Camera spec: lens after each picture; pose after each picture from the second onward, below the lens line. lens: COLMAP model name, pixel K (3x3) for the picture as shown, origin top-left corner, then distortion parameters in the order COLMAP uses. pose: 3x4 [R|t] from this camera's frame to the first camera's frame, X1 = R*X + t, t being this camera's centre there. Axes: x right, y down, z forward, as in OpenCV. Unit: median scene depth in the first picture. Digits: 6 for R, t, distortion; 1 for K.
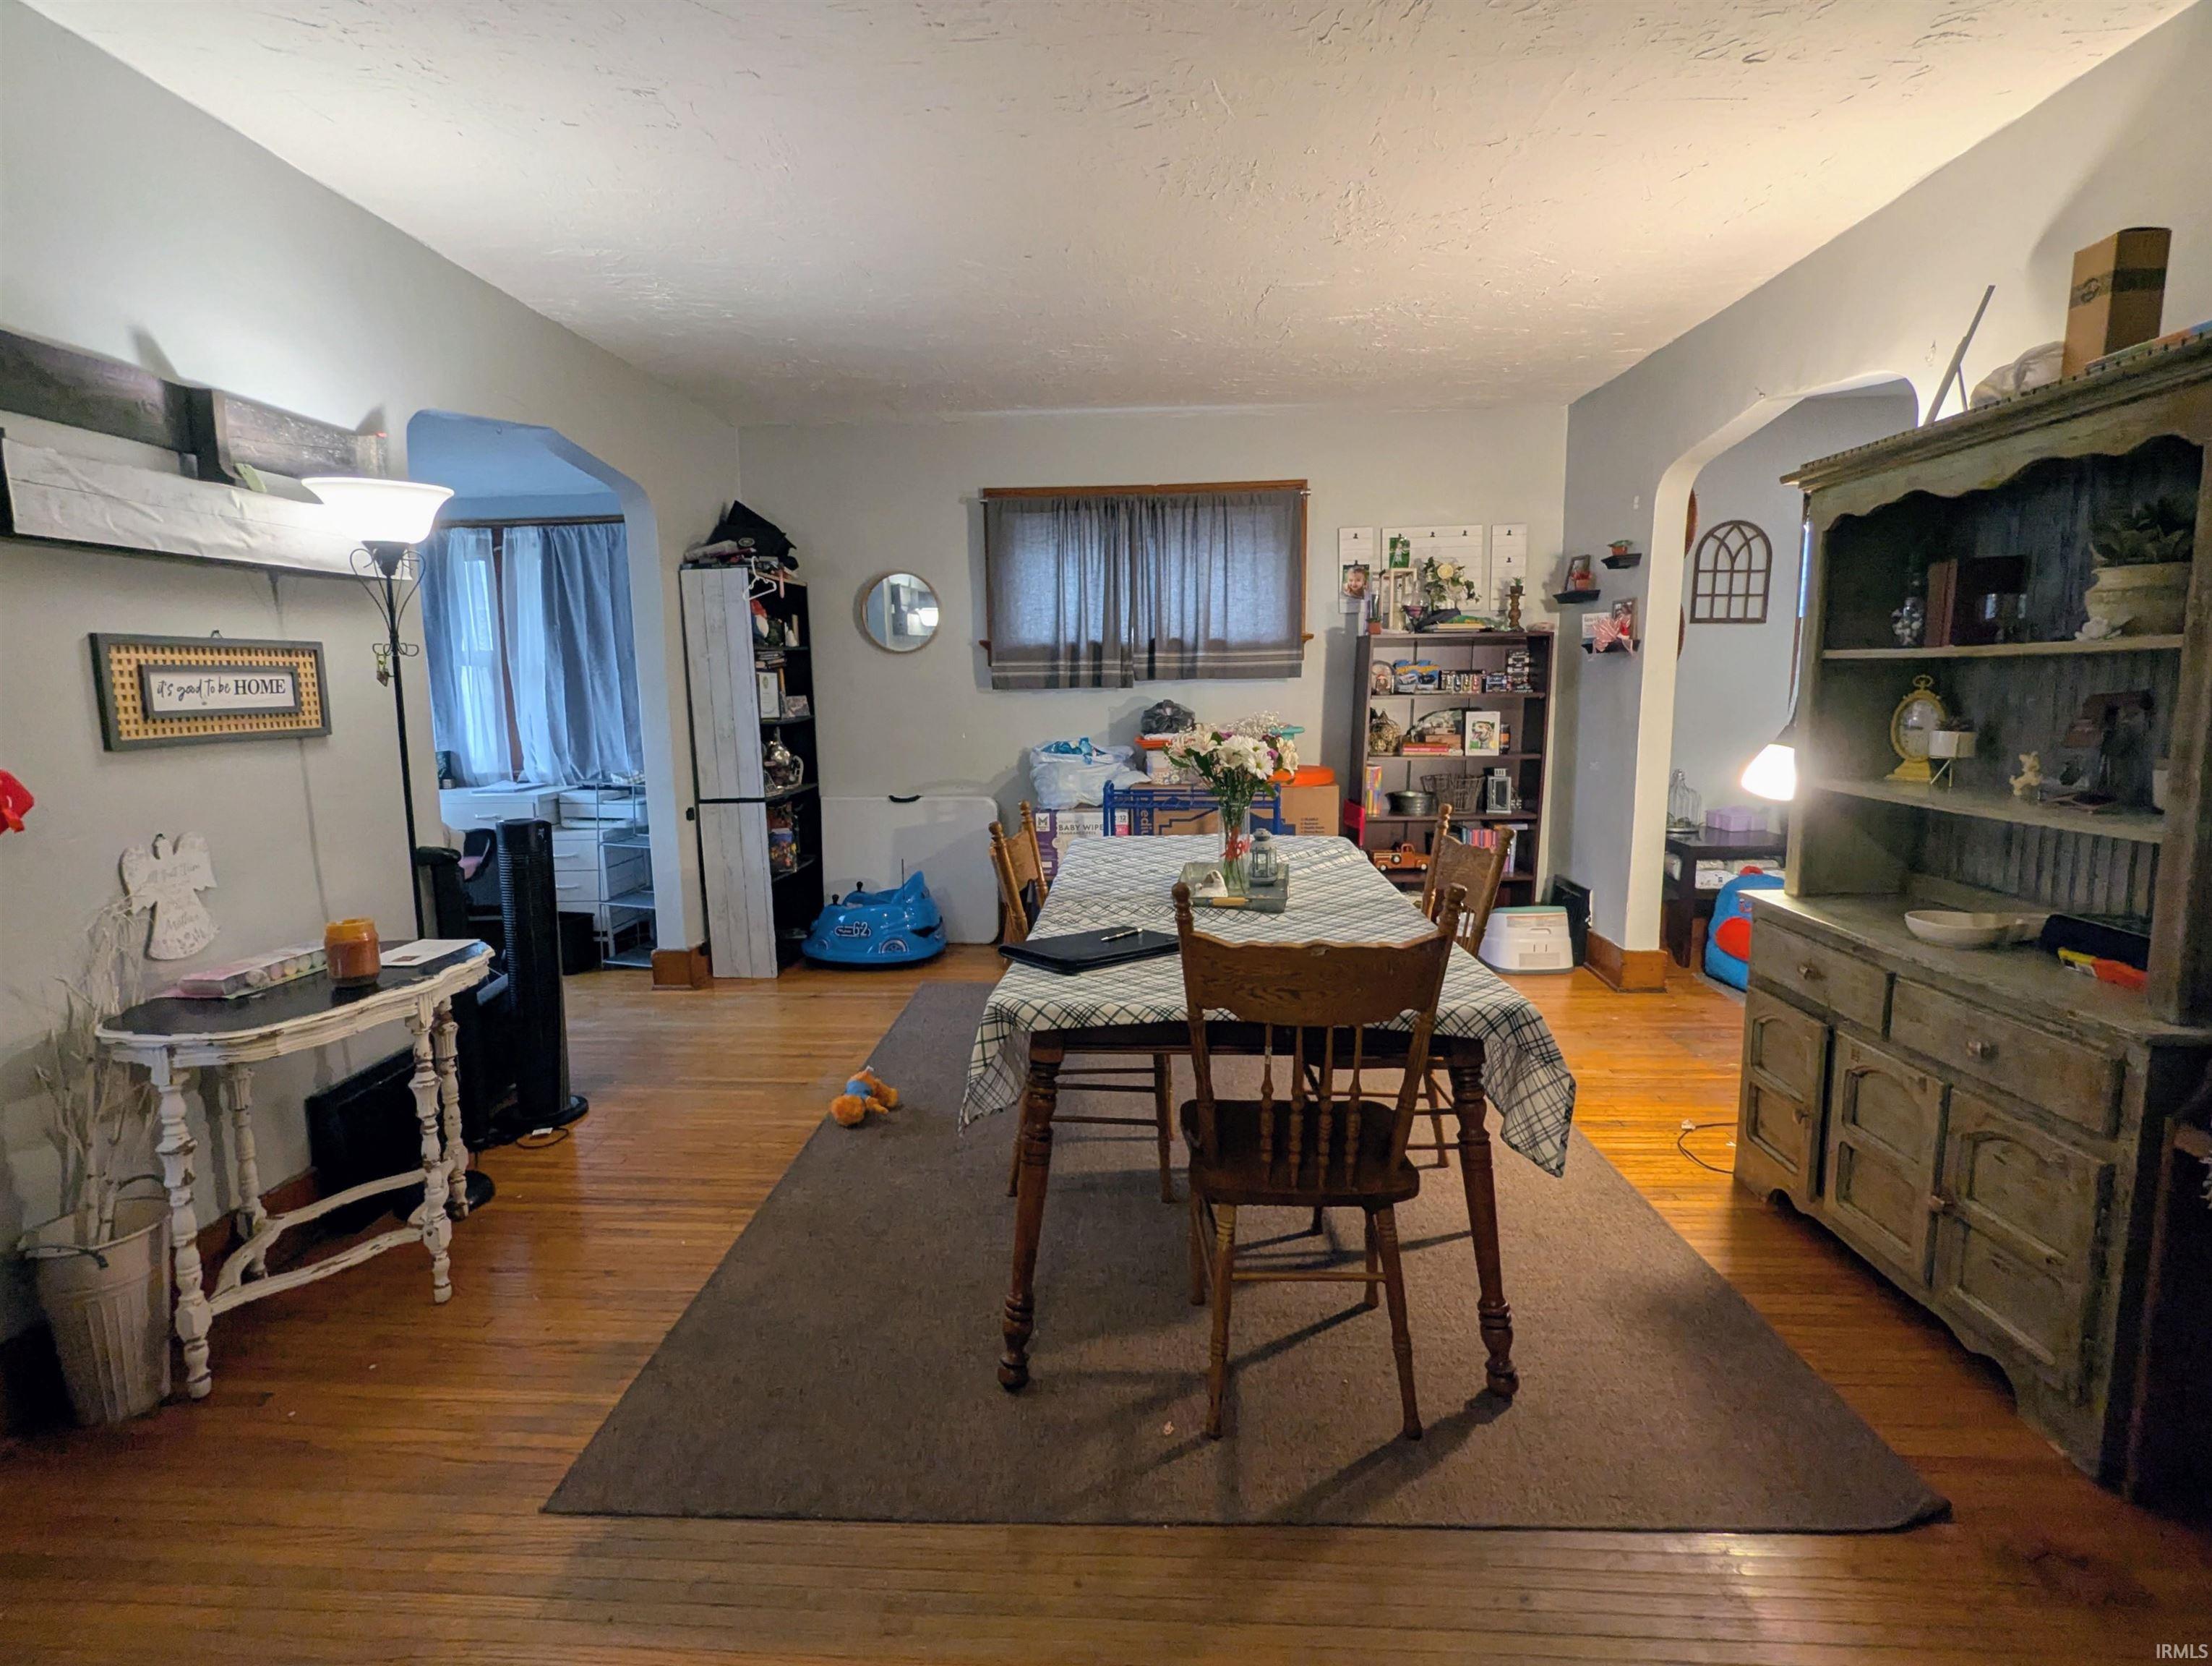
lens RADIAL K [[1056.8, 0, 1109.9], [0, 1056.8, 839.3], [0, 0, 1]] dist [-0.009133, 0.002807]
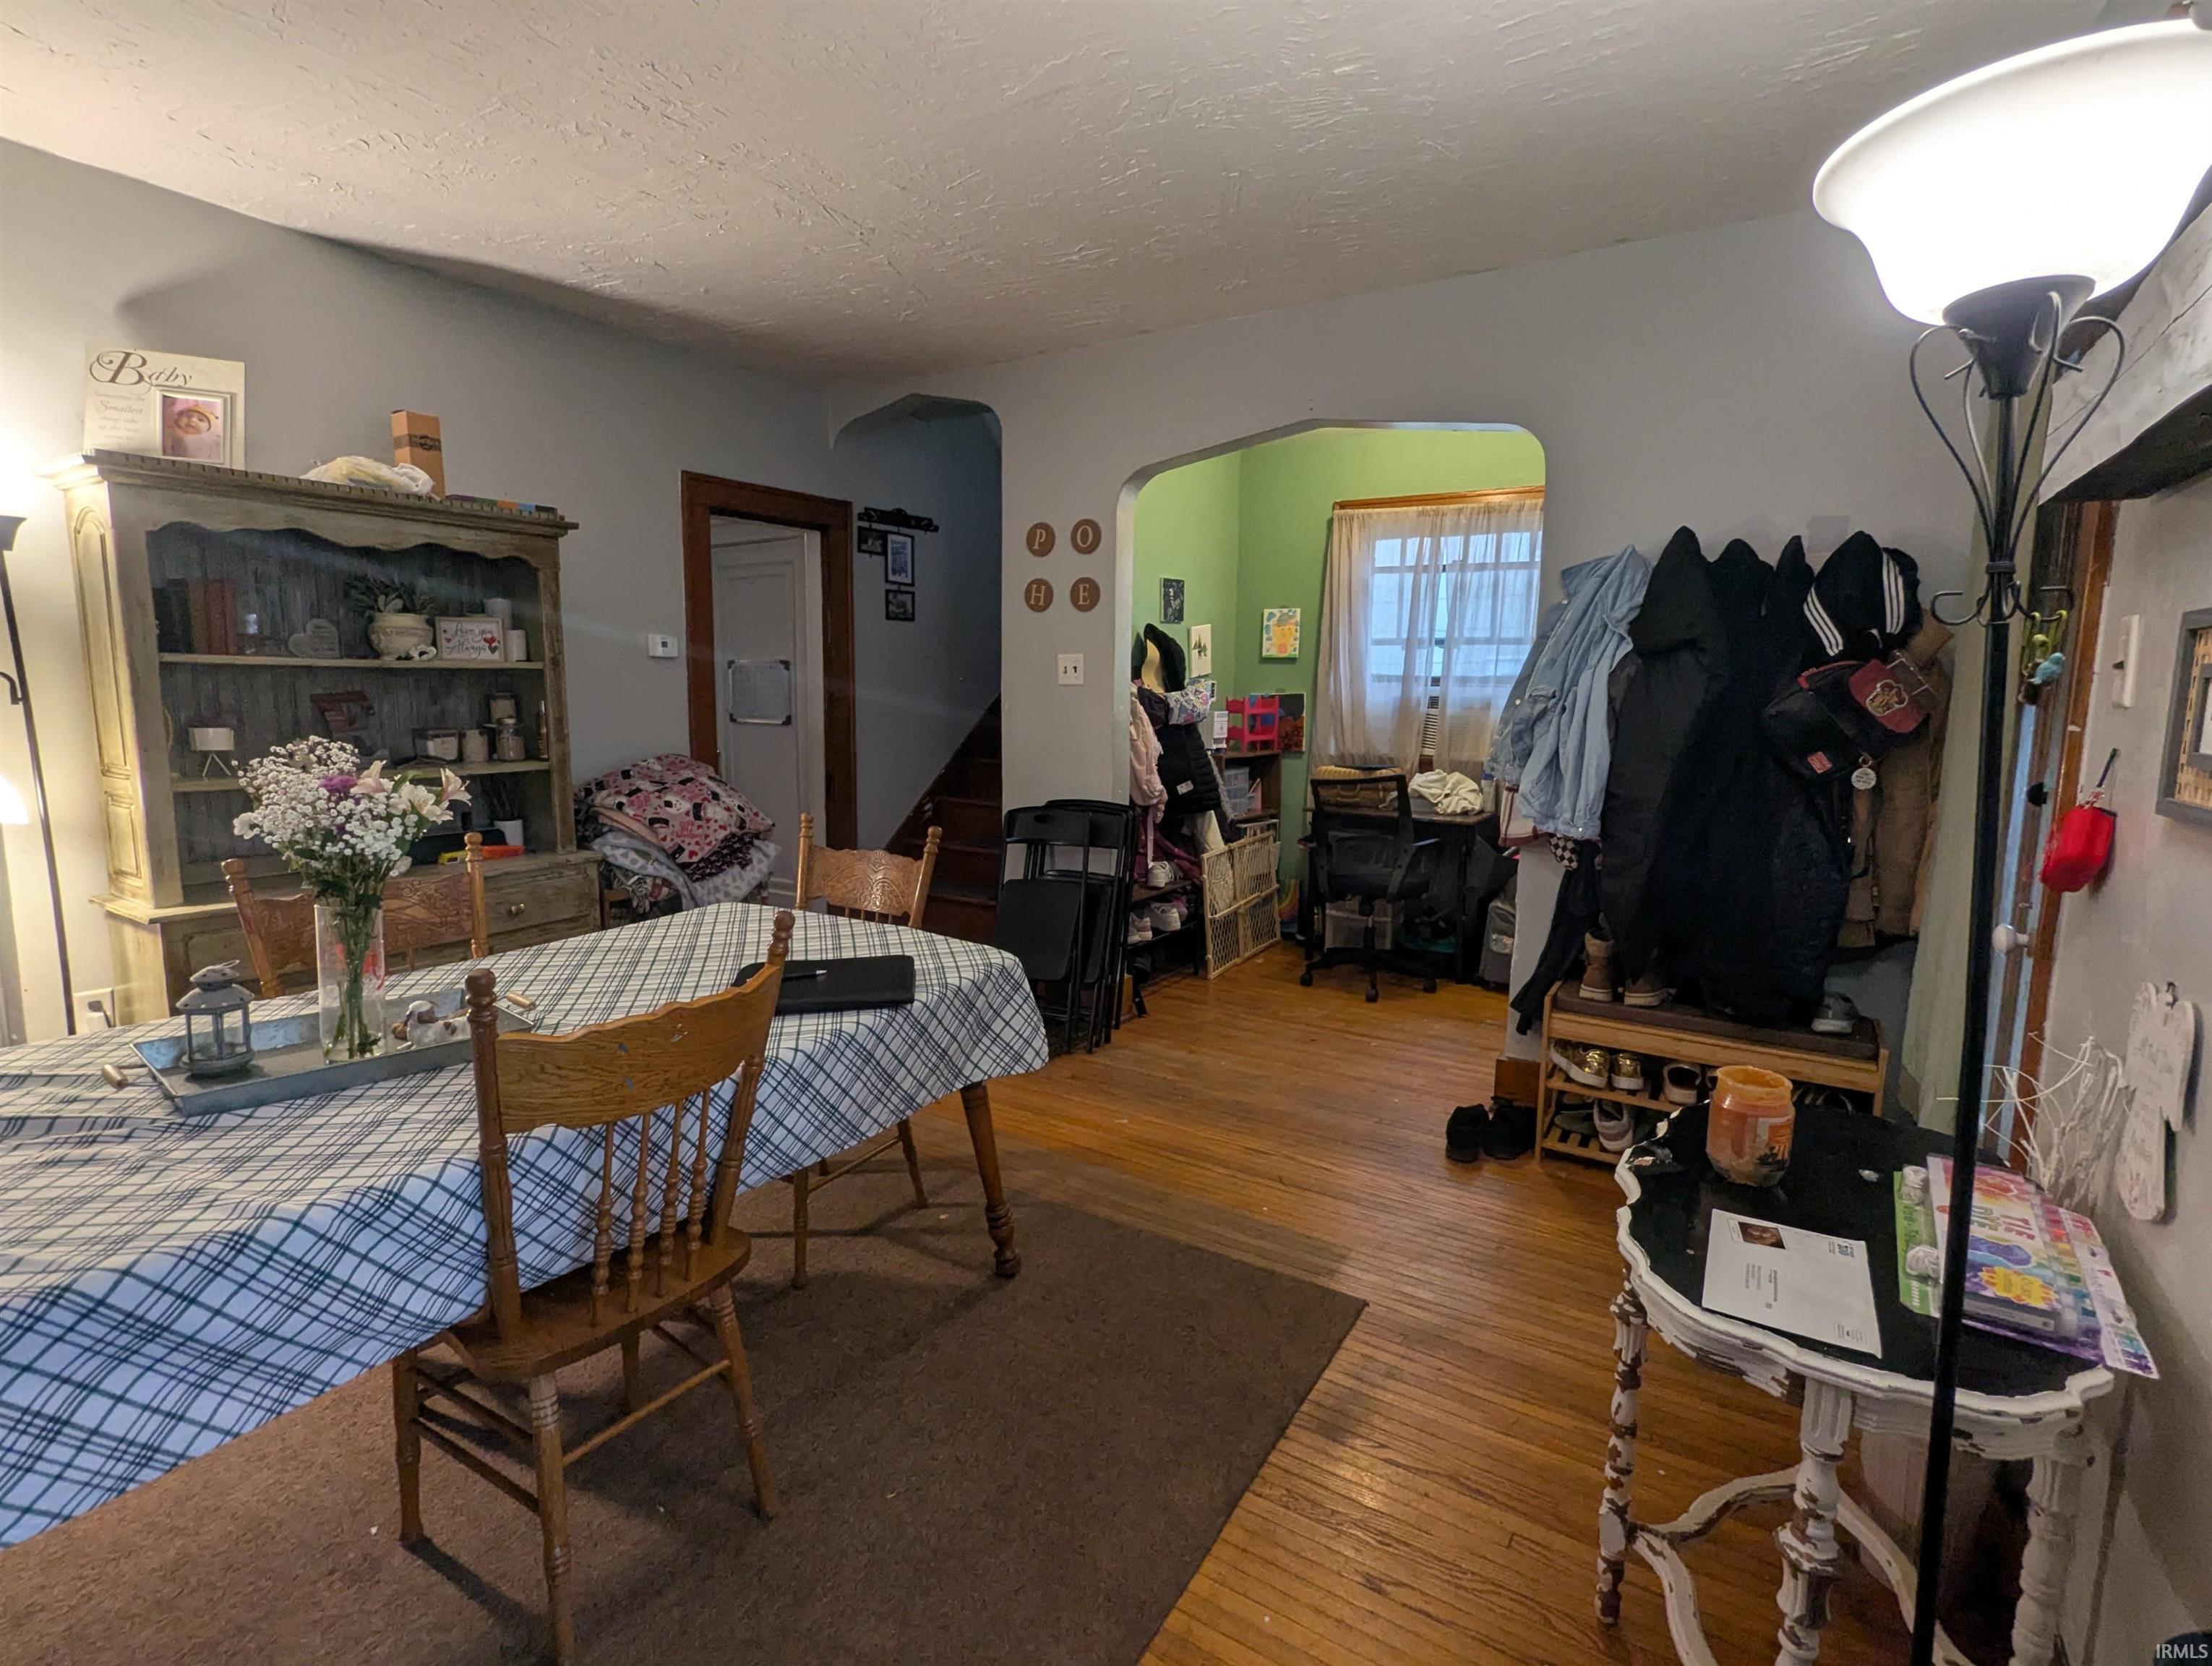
lens RADIAL K [[1056.8, 0, 1104.1], [0, 1056.8, 828.5], [0, 0, 1]] dist [-0.009133, 0.002807]
pose [[-0.861733, -0.070905, 0.502384, -0.297310], [0.069858, 0.964174, 0.255908, -0.106963], [-0.502530, 0.255620, -0.825907, 0.714052]]
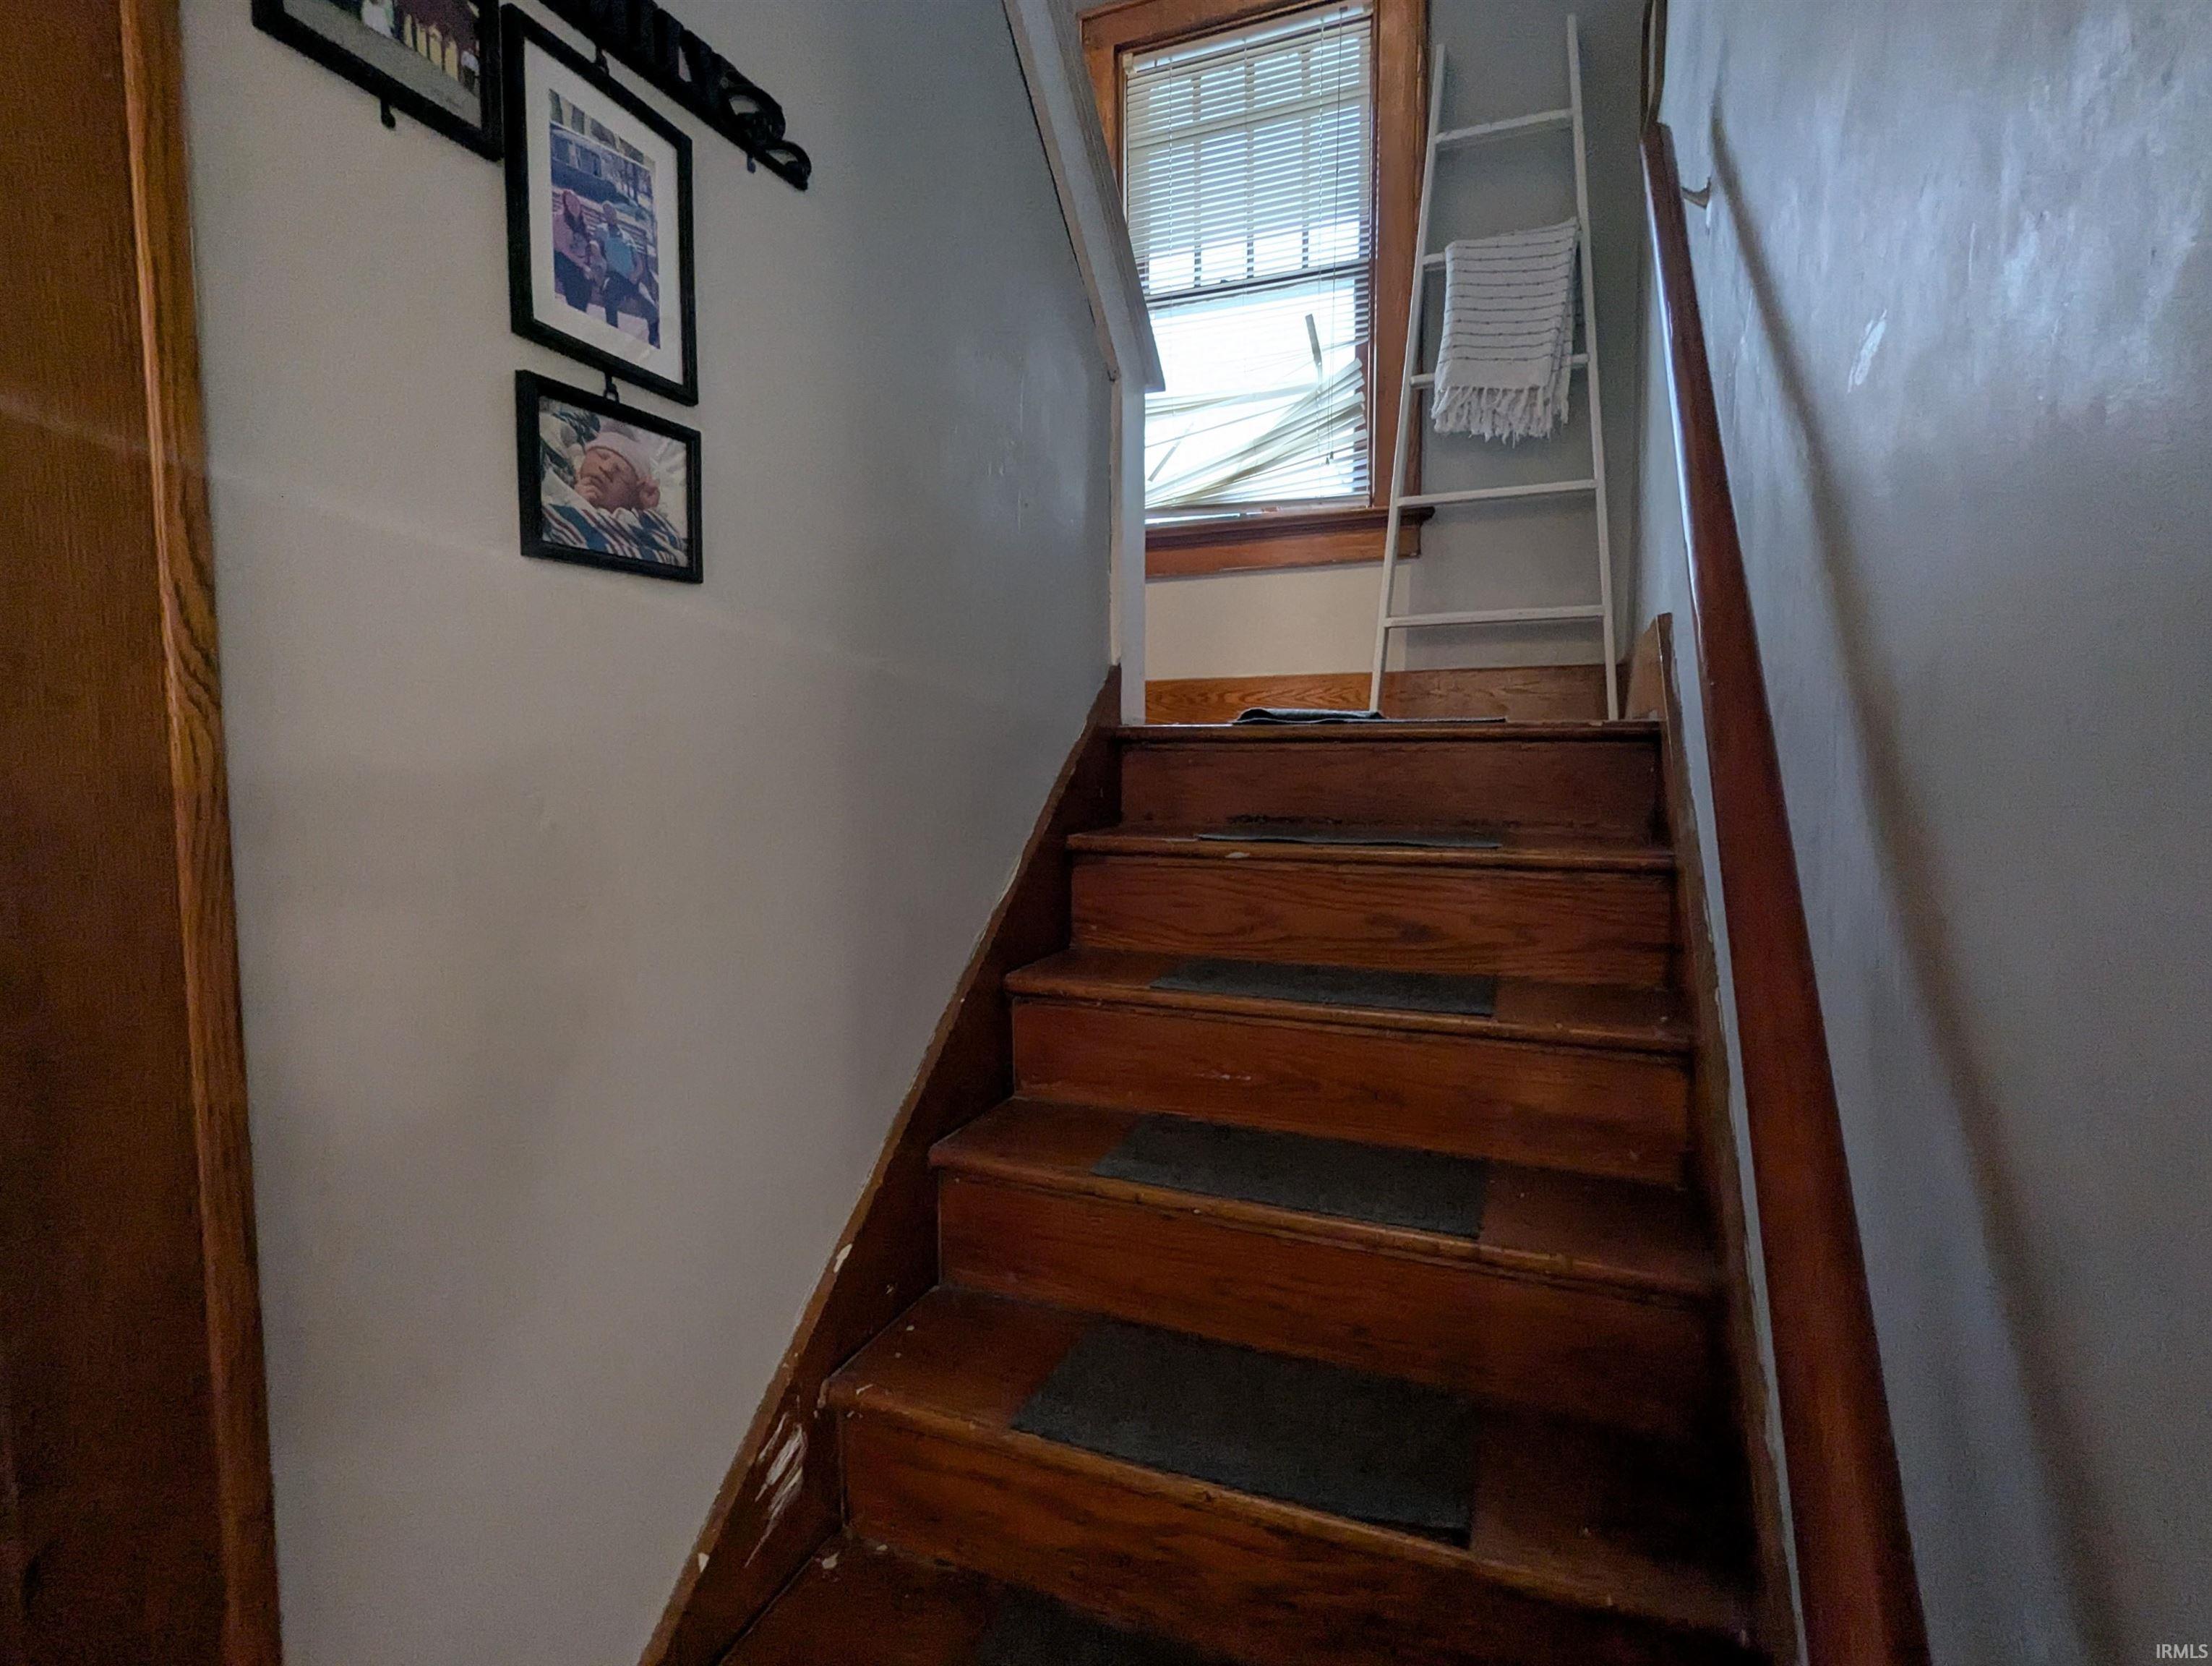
lens RADIAL K [[1056.8, 0, 1111.2], [0, 1056.8, 826.5], [0, 0, 1]] dist [-0.009133, 0.002807]
pose [[-0.949930, -0.020384, 0.311798, 0.249661], [0.050471, 0.974756, 0.217494, -0.046947], [-0.308361, 0.222341, -0.924921, 0.083543]]
